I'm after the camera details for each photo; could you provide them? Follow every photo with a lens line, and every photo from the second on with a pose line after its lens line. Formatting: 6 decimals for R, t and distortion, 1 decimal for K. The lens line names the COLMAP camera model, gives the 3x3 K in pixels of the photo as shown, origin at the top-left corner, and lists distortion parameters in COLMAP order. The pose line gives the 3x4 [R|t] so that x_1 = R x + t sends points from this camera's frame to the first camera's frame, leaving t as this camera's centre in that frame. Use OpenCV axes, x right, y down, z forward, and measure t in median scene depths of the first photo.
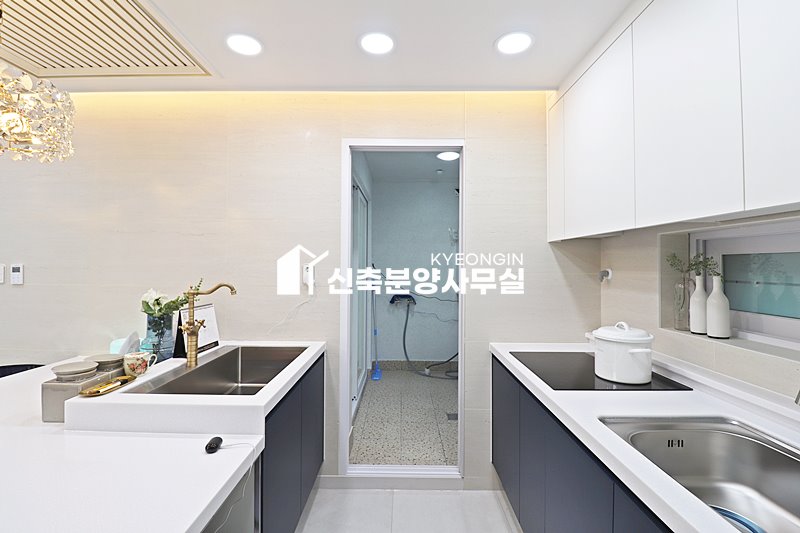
lens RADIAL K [[367.9, 0, 403.7], [0, 367.9, 263.3], [0, 0, 1]] dist [-0.006902, -0.009400]
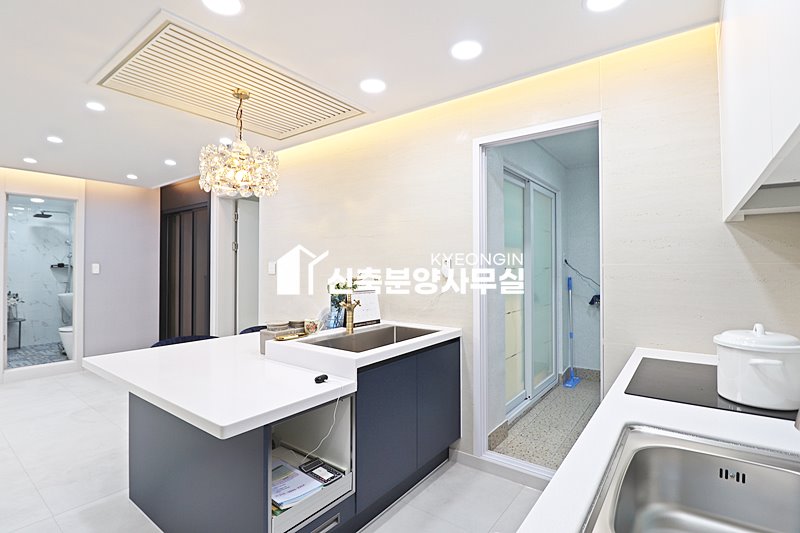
lens RADIAL K [[367.9, 0, 382.5], [0, 367.9, 263.0], [0, 0, 1]] dist [-0.006902, -0.009400]
pose [[0.804032, -0.009725, -0.594506, 0.295429], [0.010003, 0.999946, -0.002829, 0.023200], [0.594502, -0.003673, 0.804086, -0.014489]]
